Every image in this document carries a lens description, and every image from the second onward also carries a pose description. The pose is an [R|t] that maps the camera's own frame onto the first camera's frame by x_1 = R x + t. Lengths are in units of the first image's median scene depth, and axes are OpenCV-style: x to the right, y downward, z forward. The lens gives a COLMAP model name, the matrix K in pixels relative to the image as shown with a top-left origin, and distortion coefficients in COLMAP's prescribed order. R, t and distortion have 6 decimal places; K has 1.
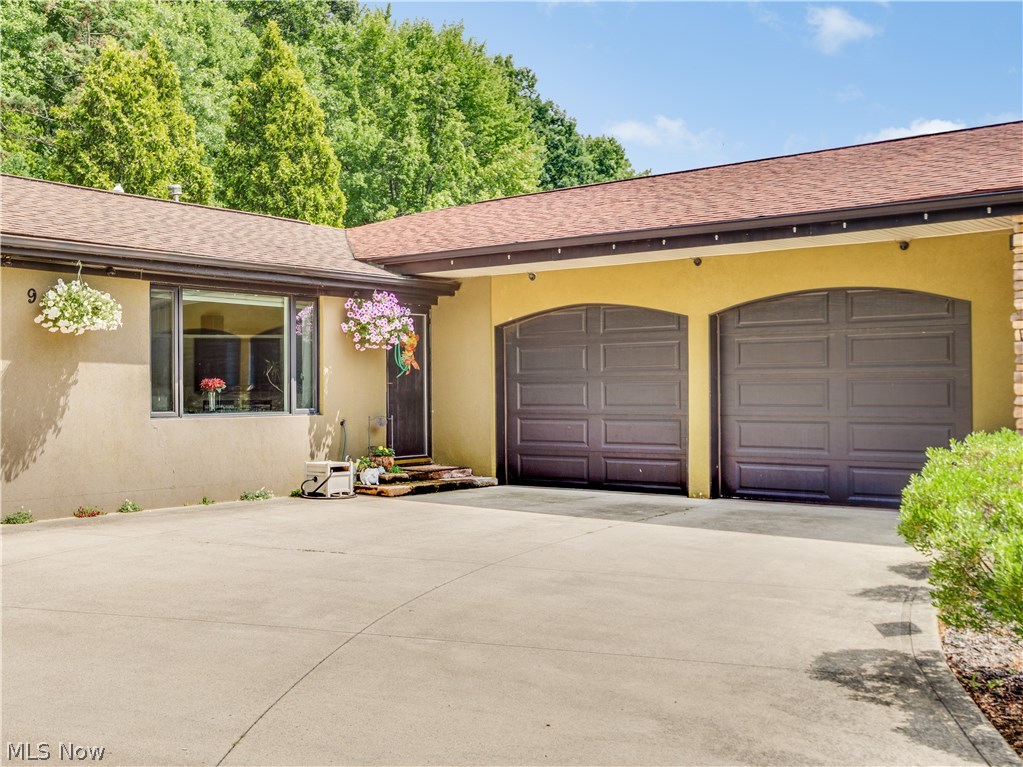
lens RADIAL K [[1127.9, 0, 511.5], [0, 1127.9, 383.5], [0, 0, 1]] dist [-0.001356, -0.007335]
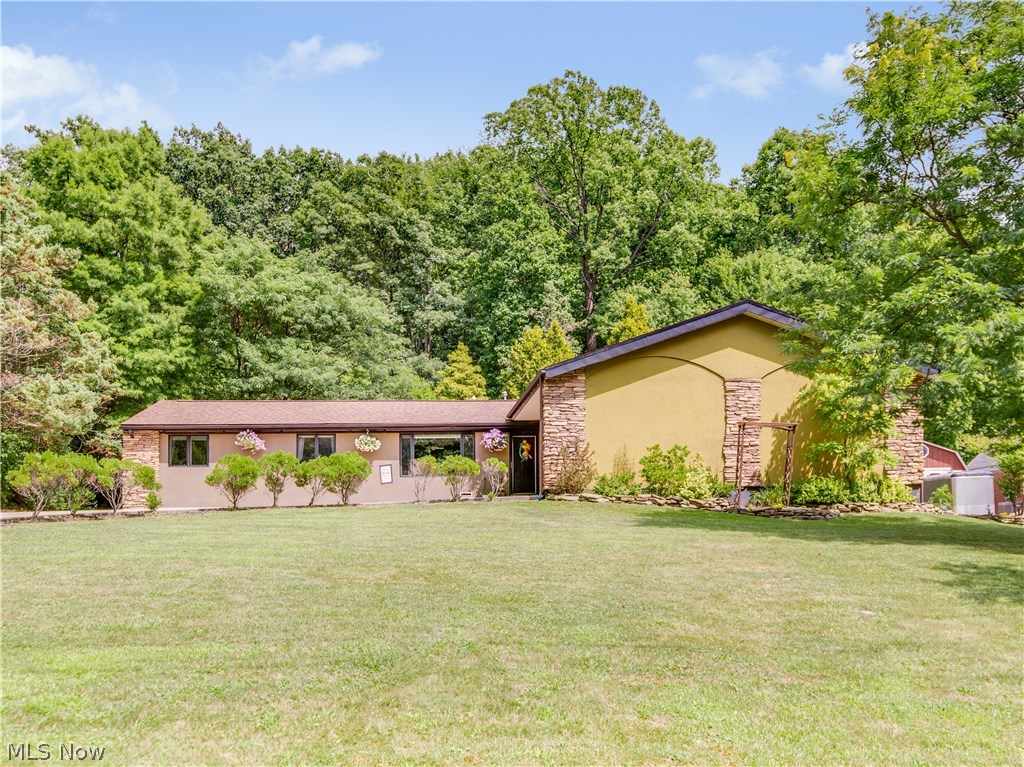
lens RADIAL K [[876.9, 0, 512.0], [0, 876.9, 383.5], [0, 0, 1]] dist [0.014665, 0.002290]
pose [[0.672591, -0.133949, -0.727791, 0.906165], [0.019309, 0.986323, -0.163686, 0.095584], [0.739763, 0.096041, 0.665979, -0.212508]]
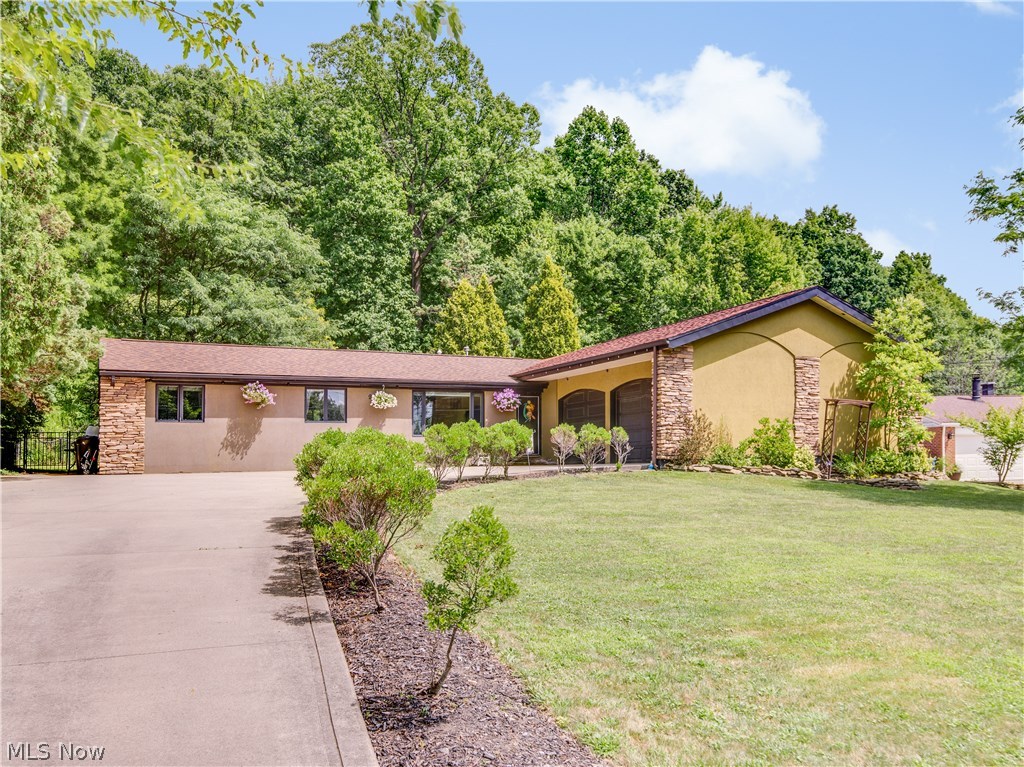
lens RADIAL K [[849.5, 0, 513.2], [0, 849.5, 348.1], [0, 0, 1]] dist [0.001498, -0.001967]
pose [[0.900189, -0.072463, -0.429429, 0.470991], [0.018159, 0.991448, -0.129234, 0.049449], [0.435121, 0.108537, 0.893806, -0.466127]]
